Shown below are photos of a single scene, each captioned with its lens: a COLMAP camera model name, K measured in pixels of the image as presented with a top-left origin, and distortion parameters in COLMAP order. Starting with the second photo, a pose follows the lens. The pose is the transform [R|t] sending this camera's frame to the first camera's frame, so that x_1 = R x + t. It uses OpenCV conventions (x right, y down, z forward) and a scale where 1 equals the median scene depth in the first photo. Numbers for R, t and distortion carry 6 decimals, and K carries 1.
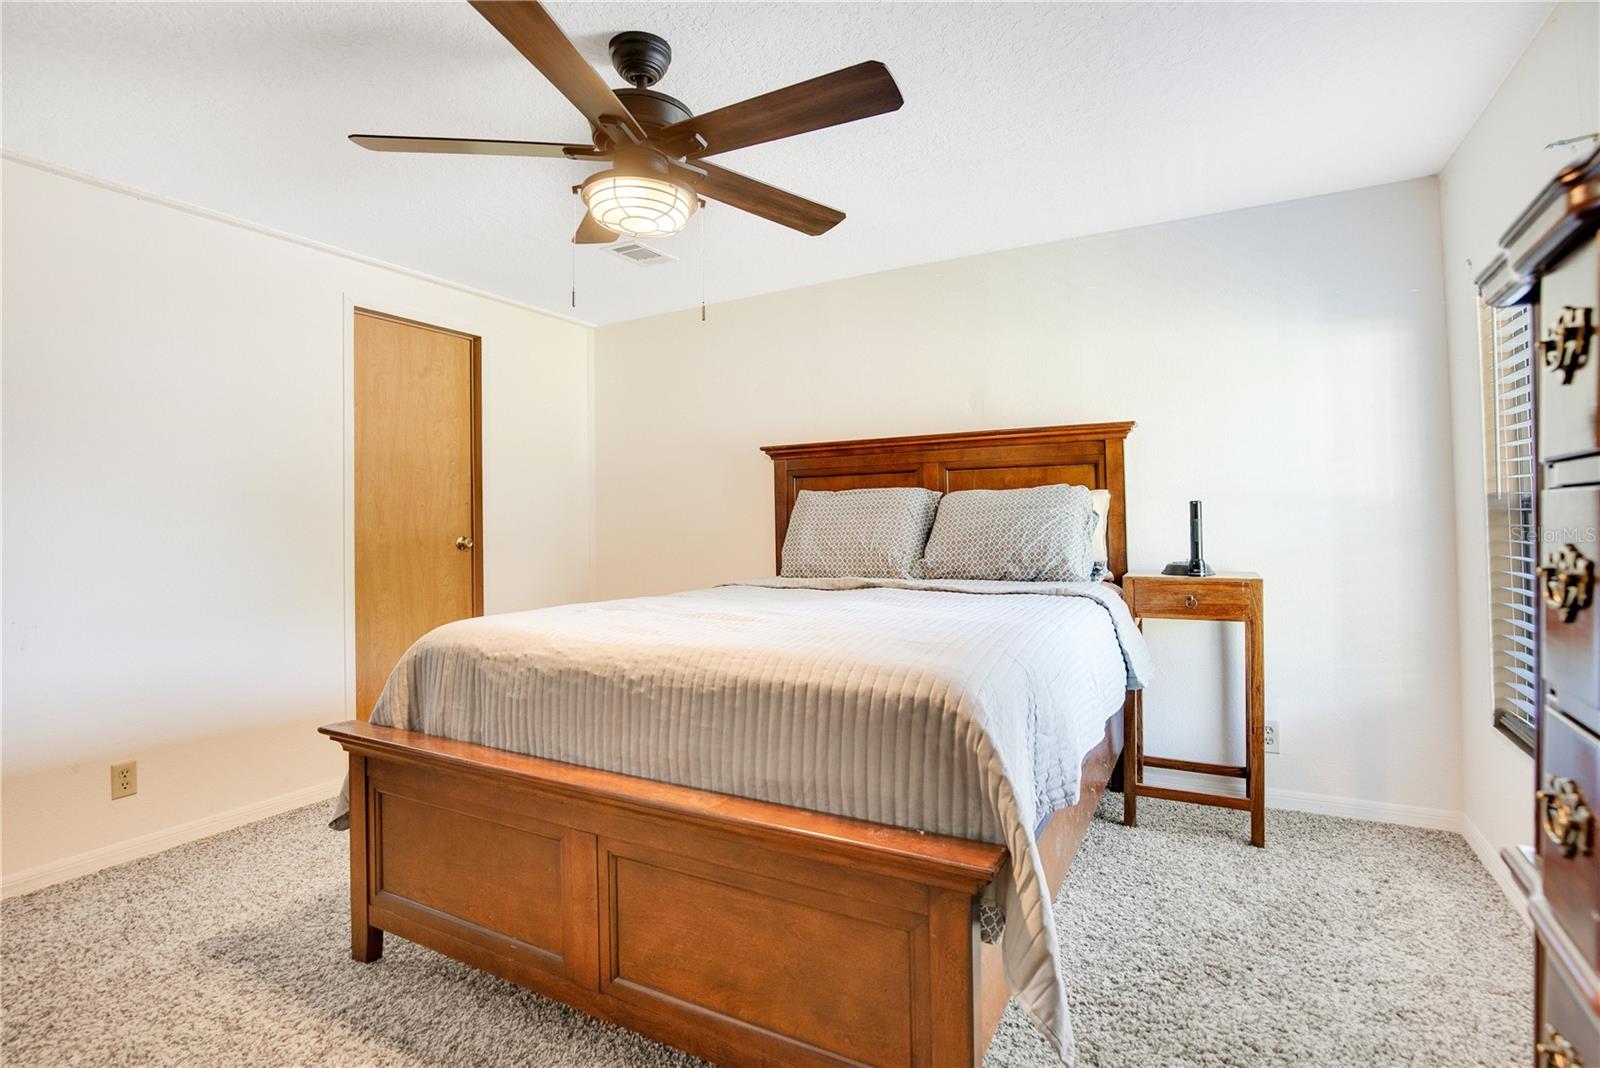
lens RADIAL K [[779.5, 0, 801.4], [0, 779.5, 525.5], [0, 0, 1]] dist [-0.002817, -0.000050]
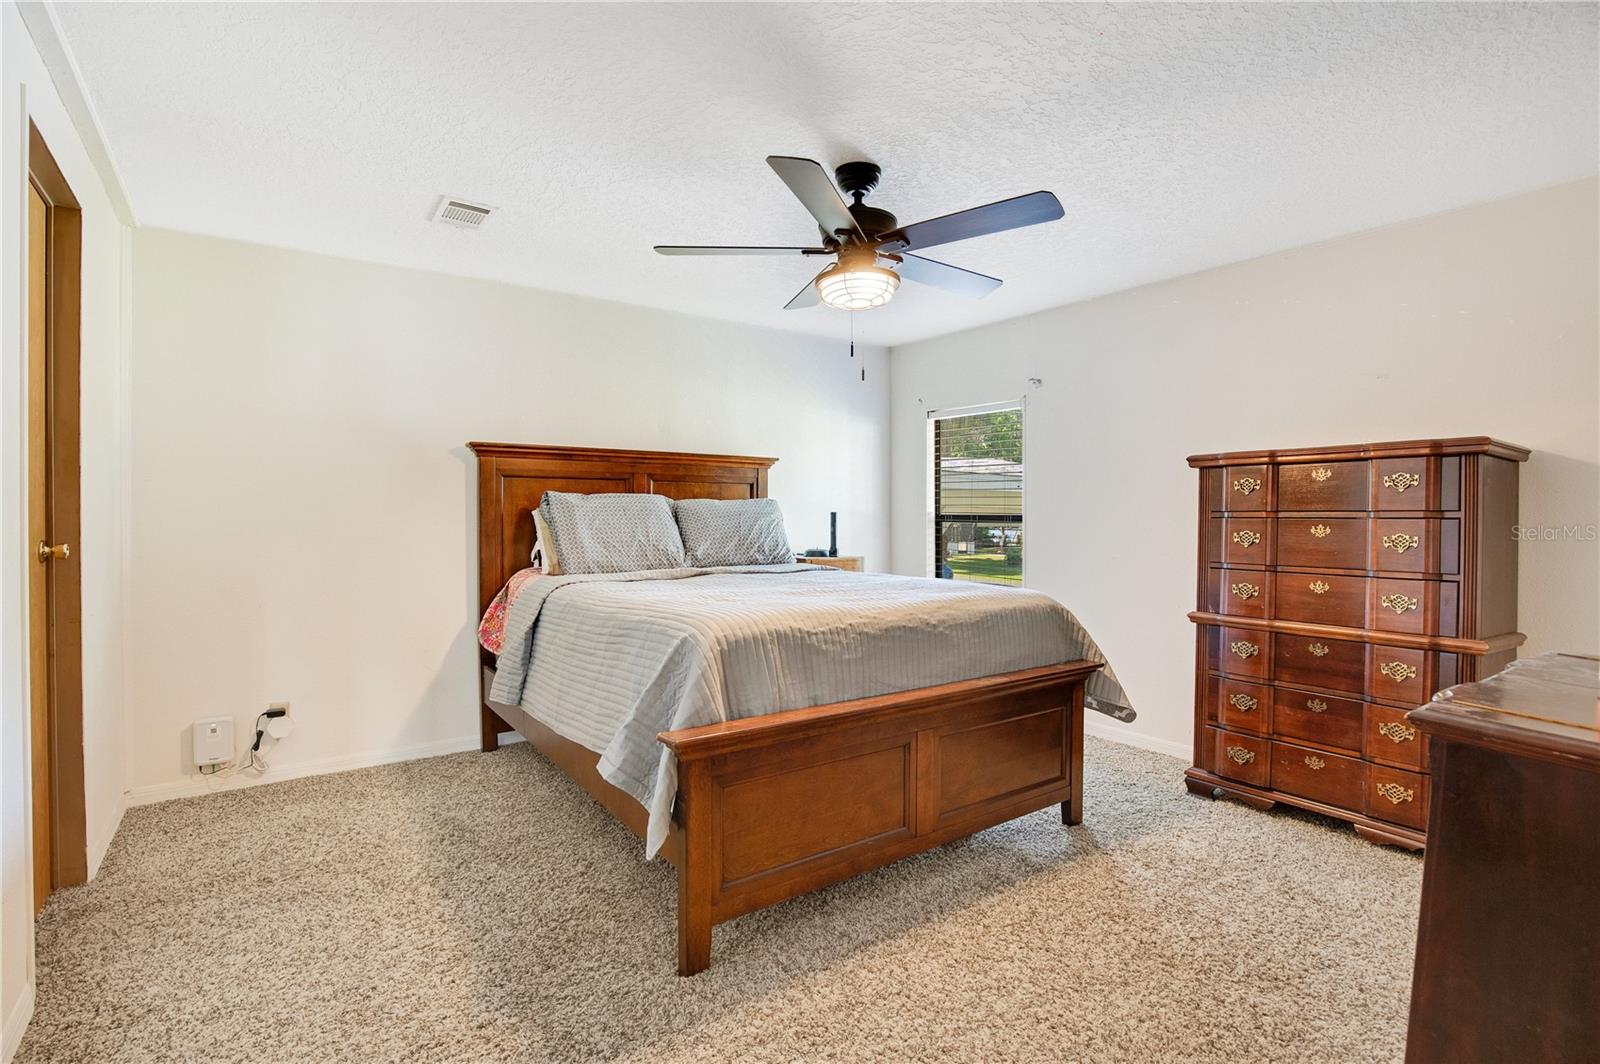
lens RADIAL K [[779.5, 0, 798.0], [0, 779.5, 533.0], [0, 0, 1]] dist [-0.002817, -0.000050]
pose [[0.428820, -0.004836, 0.903377, -0.964867], [0.001179, 0.999988, 0.004793, 0.005688], [-0.903389, -0.000990, 0.428820, 0.327062]]
